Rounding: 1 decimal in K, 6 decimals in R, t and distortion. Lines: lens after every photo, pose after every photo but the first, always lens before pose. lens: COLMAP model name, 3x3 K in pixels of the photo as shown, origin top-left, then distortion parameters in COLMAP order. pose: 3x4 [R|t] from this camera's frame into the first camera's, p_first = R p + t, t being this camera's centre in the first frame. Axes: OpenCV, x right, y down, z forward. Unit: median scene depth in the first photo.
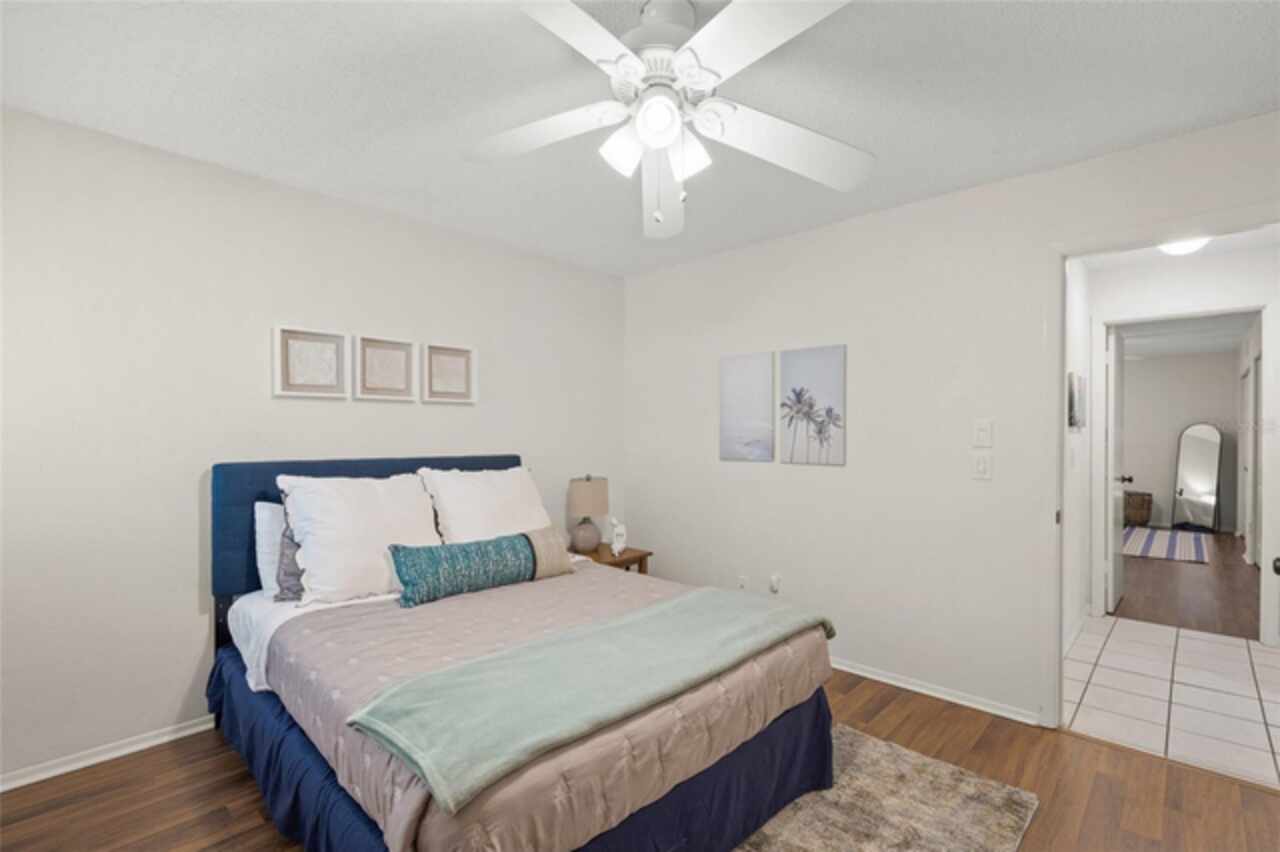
lens RADIAL K [[584.4, 0, 634.0], [0, 584.4, 428.5], [0, 0, 1]] dist [0.003750, 0.001077]
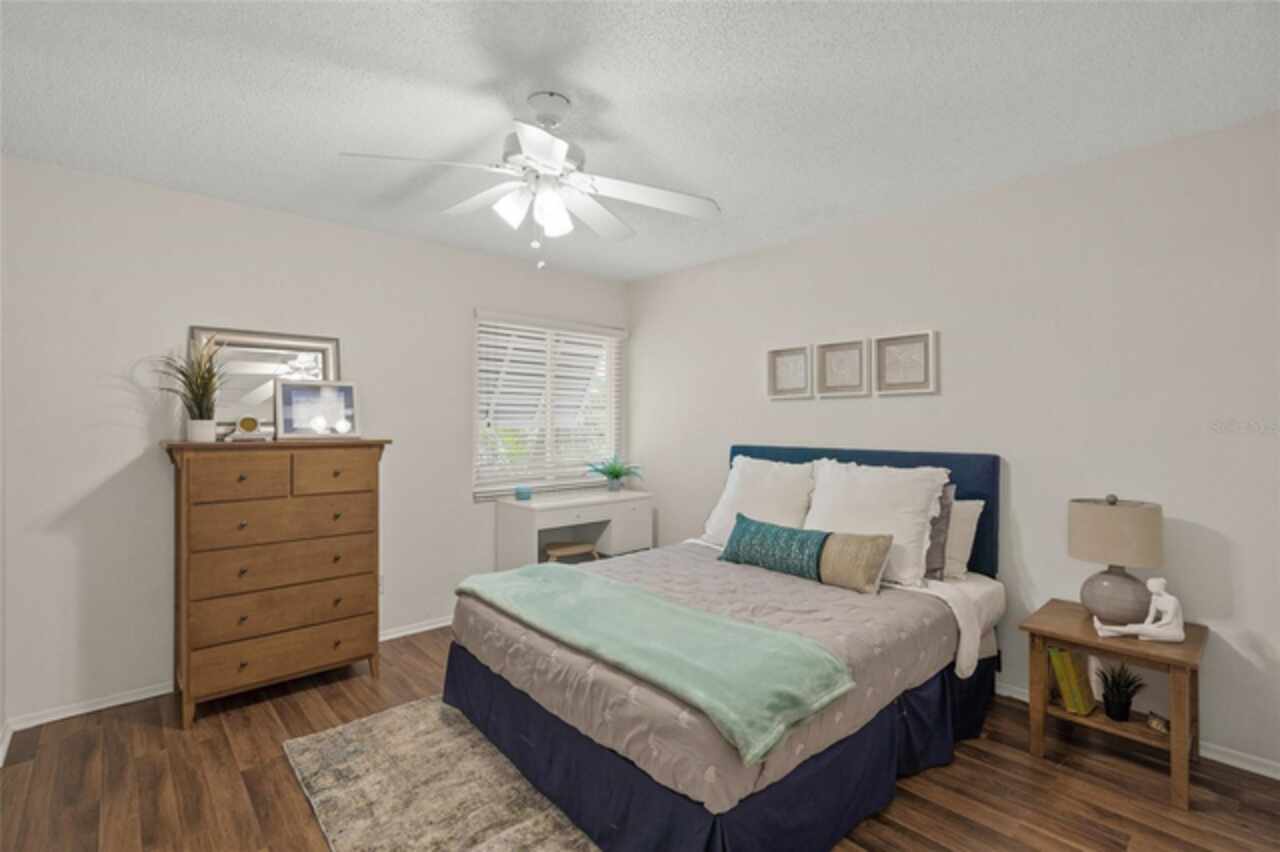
lens RADIAL K [[584.4, 0, 638.2], [0, 584.4, 425.0], [0, 0, 1]] dist [0.003750, 0.001077]
pose [[-0.064195, 0.000208, -0.997937, 0.792775], [0.009442, 0.999955, -0.000399, 0.002434], [0.997893, -0.009449, -0.064194, 0.769801]]
